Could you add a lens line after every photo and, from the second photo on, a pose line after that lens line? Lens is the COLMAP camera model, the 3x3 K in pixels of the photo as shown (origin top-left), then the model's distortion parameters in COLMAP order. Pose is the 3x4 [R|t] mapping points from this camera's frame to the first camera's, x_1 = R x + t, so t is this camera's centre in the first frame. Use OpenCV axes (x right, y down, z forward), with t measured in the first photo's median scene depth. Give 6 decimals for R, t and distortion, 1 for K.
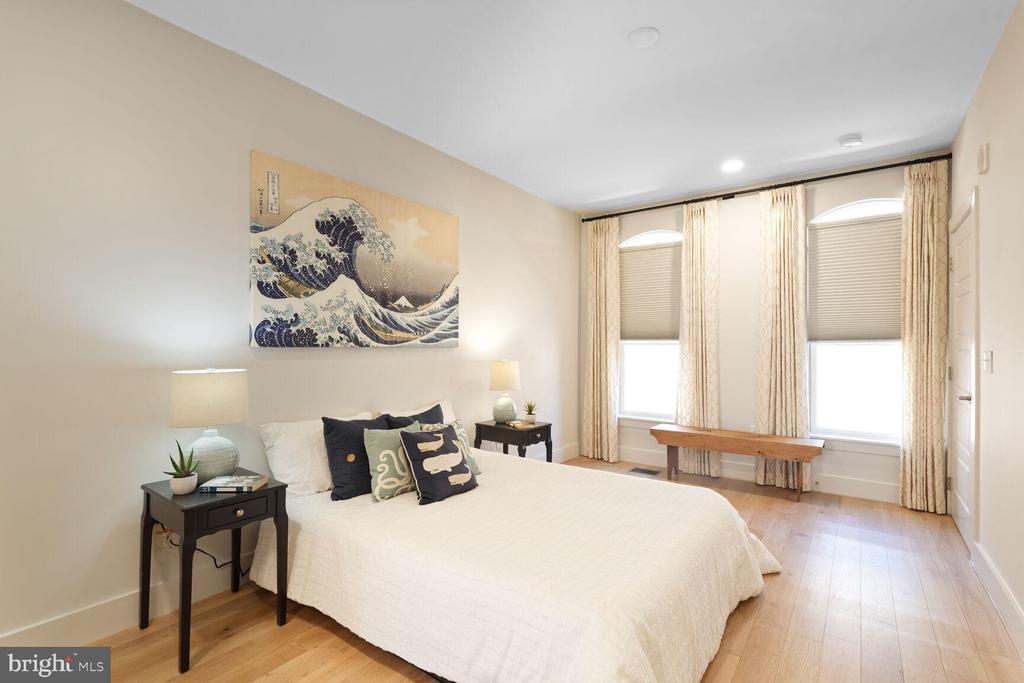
lens RADIAL K [[474.7, 0, 509.2], [0, 474.7, 340.2], [0, 0, 1]] dist [0.000414, 0.000447]
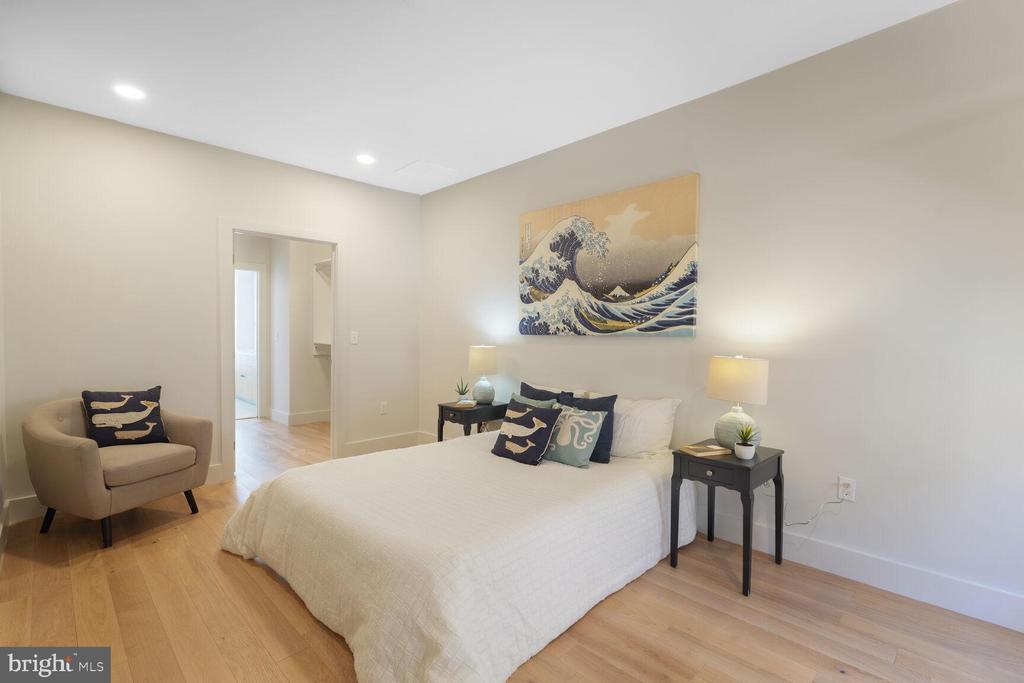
lens RADIAL K [[474.7, 0, 510.6], [0, 474.7, 341.4], [0, 0, 1]] dist [0.000414, 0.000447]
pose [[-0.161989, 0.022325, -0.986540, 0.894939], [0.012025, 0.999714, 0.020648, 0.003114], [0.986719, -0.008518, -0.162211, 1.002367]]
